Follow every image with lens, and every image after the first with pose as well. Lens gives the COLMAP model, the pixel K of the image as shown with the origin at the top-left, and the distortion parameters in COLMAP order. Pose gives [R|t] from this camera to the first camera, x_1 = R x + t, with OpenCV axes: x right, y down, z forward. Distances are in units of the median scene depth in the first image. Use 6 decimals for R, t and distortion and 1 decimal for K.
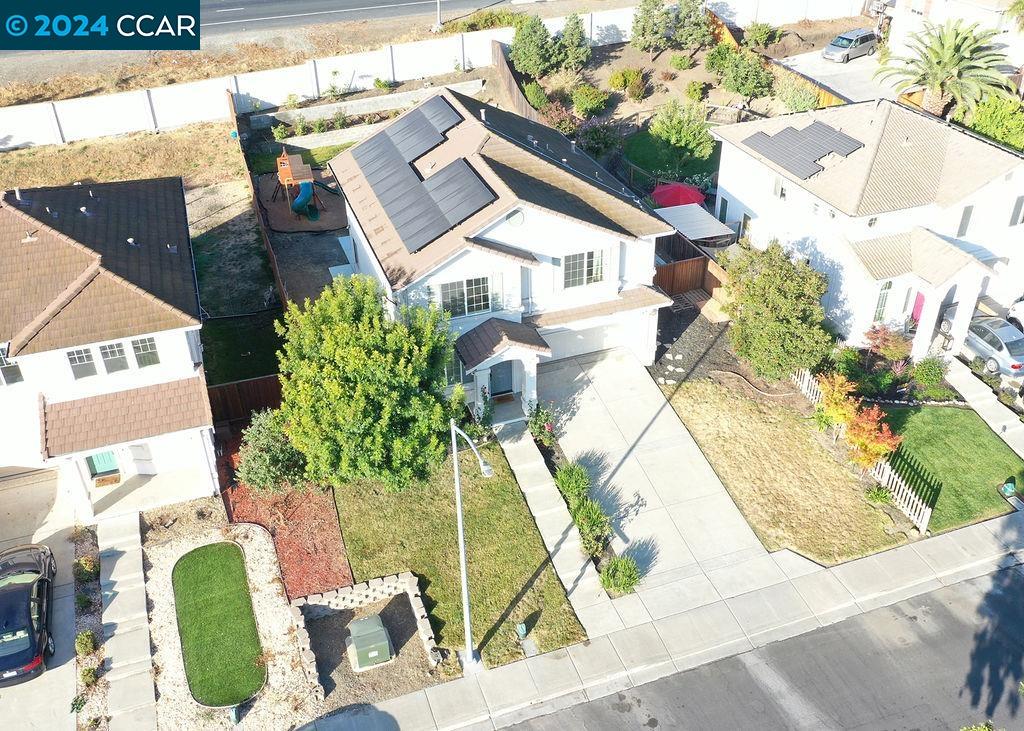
lens RADIAL K [[919.7, 0, 535.7], [0, 919.7, 362.9], [0, 0, 1]] dist [0.021636, -0.002954]
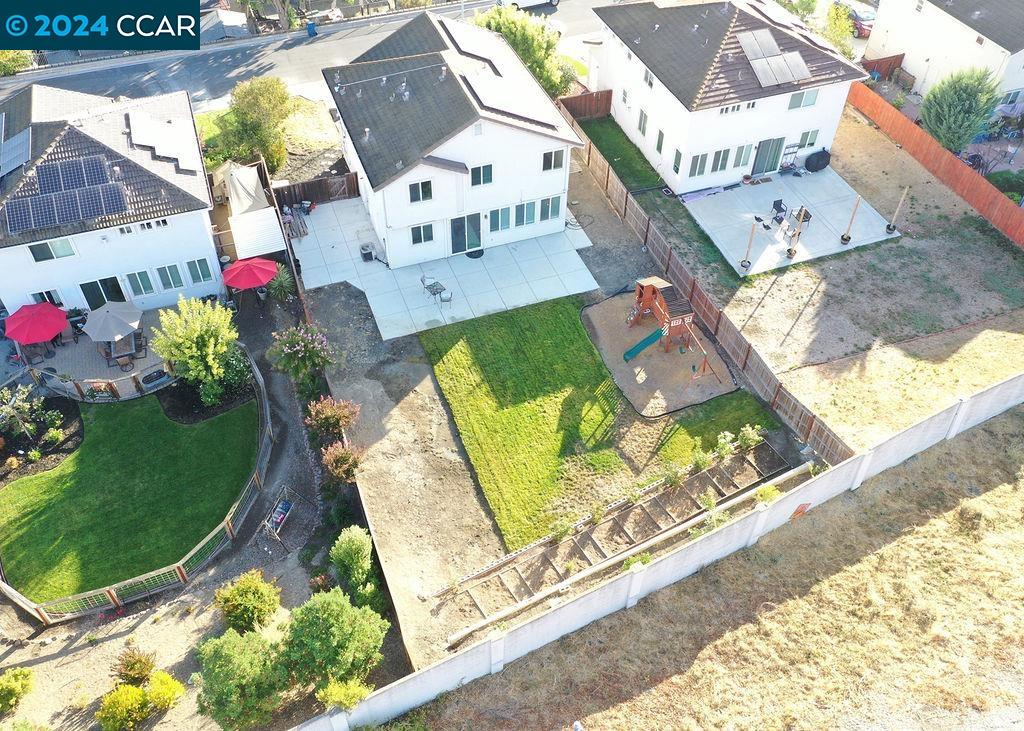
lens RADIAL K [[867.8, 0, 497.3], [0, 867.8, 365.4], [0, 0, 1]] dist [0.007496, 0.005584]
pose [[-0.999719, -0.008785, 0.021996, -0.169451], [0.020099, 0.176684, 0.984062, -1.441304], [-0.012531, 0.984228, -0.176458, 1.715457]]
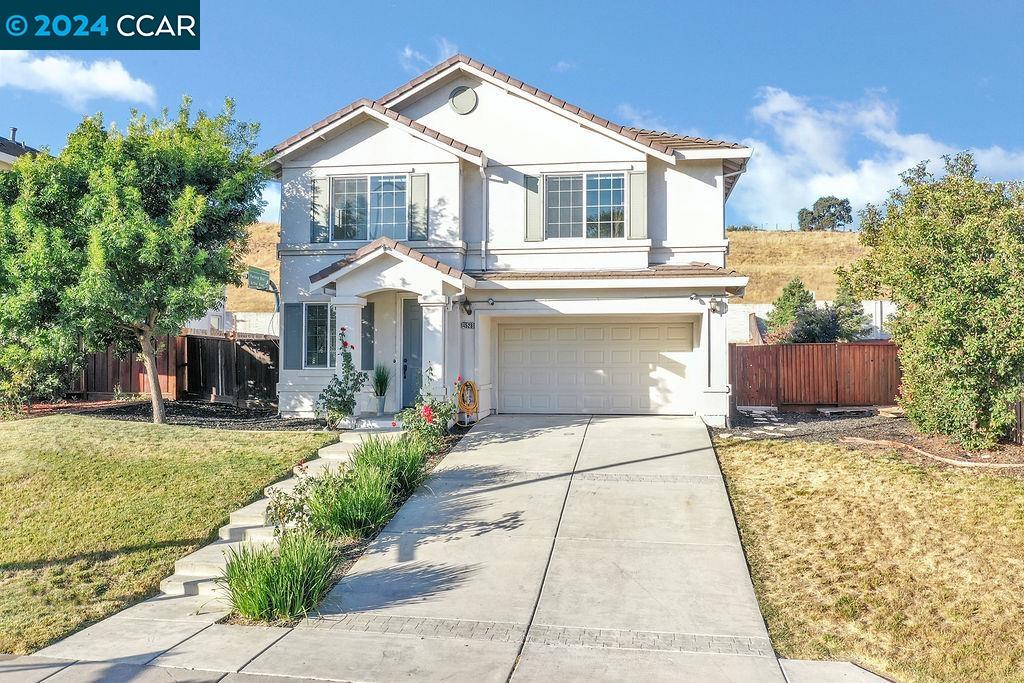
lens RADIAL K [[829.6, 0, 512.0], [0, 829.6, 341.5], [0, 0, 1]] dist [0.003121, -0.001540]
pose [[0.871419, -0.007012, -0.490490, 0.272481], [-0.274081, 0.822302, -0.498697, 0.246660], [0.406828, 0.569008, 0.714647, 0.641195]]
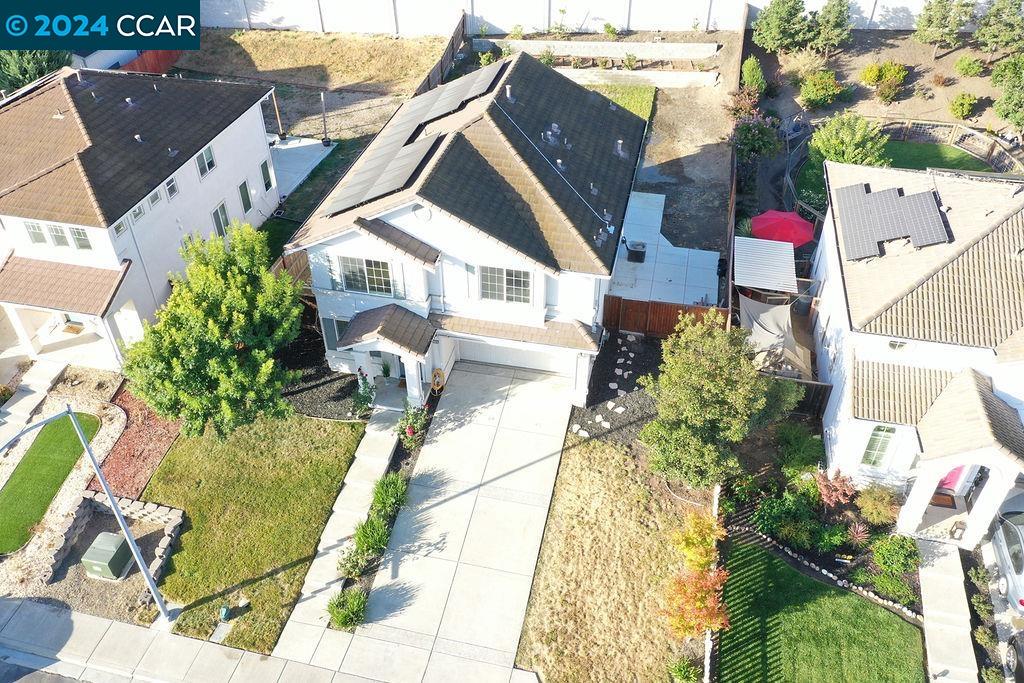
lens RADIAL K [[818.5, 0, 512.0], [0, 818.5, 341.5], [0, 0, 1]] dist [0.023620, 0.007213]
pose [[0.835474, 0.346832, -0.426252, 0.421063], [-0.301295, 0.937796, 0.172510, -0.190190], [0.459570, -0.015700, 0.888003, 0.278371]]
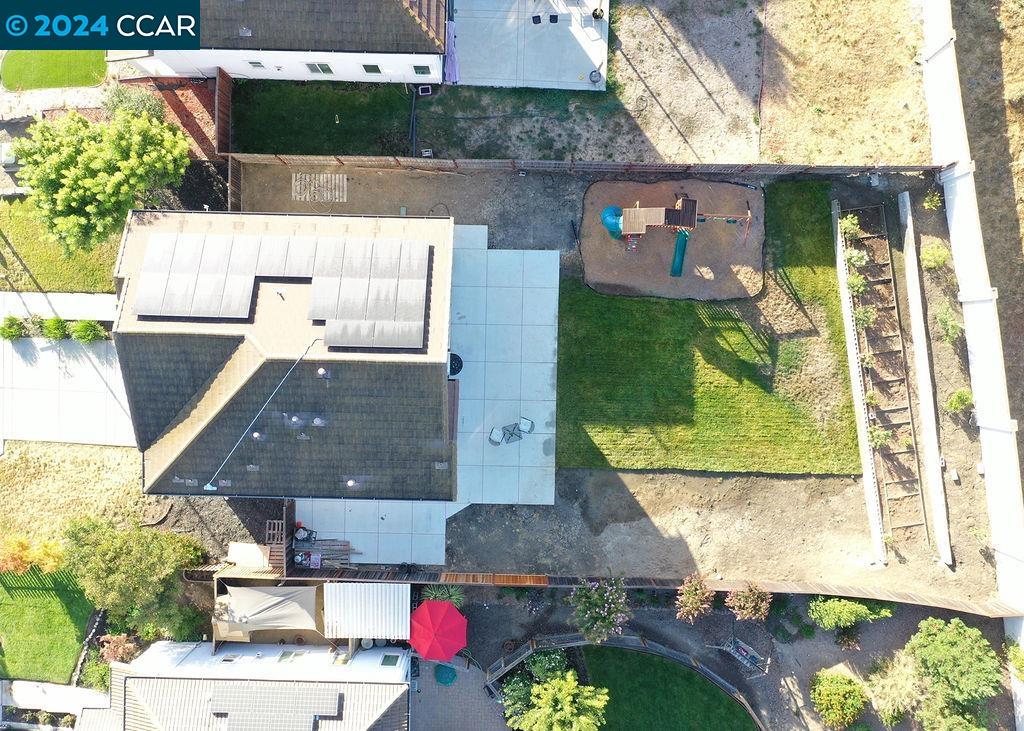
lens RADIAL K [[867.8, 0, 497.3], [0, 867.8, 365.4], [0, 0, 1]] dist [0.007496, 0.005584]
pose [[-0.372151, 0.927325, 0.039654, -0.169286], [-0.496155, -0.234858, 0.835866, -1.124586], [0.784432, 0.291394, 0.547500, 0.732560]]
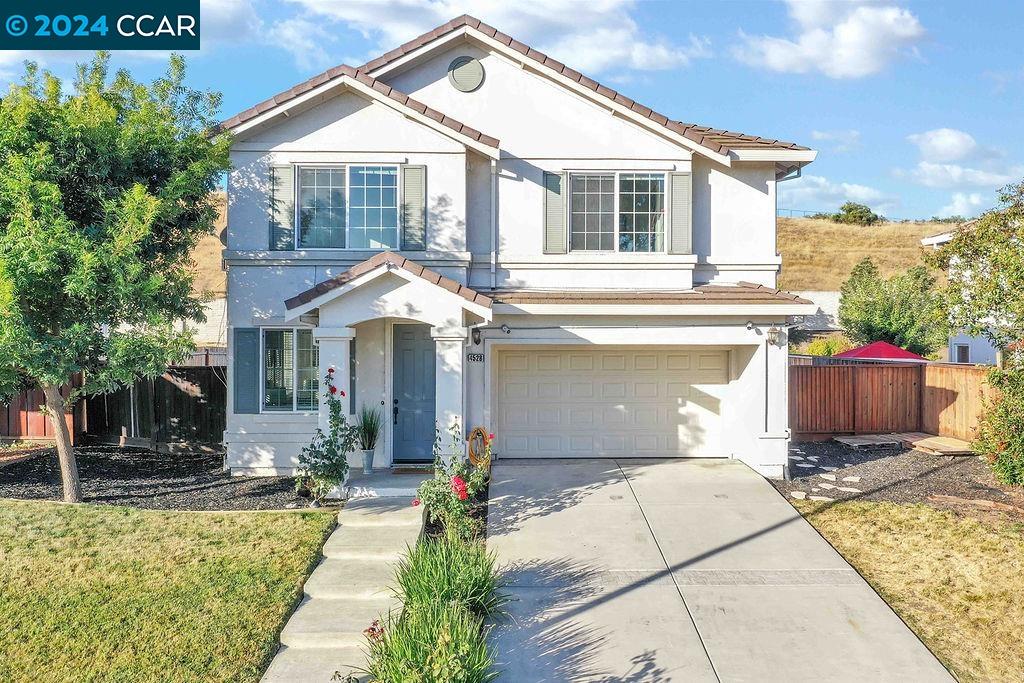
lens RADIAL K [[829.6, 0, 512.0], [0, 829.6, 341.5], [0, 0, 1]] dist [0.003121, -0.001540]
pose [[0.942996, 0.010149, -0.332650, 0.147571], [-0.188240, 0.840549, -0.507980, 0.187836], [0.274453, 0.541641, 0.794544, 0.664493]]
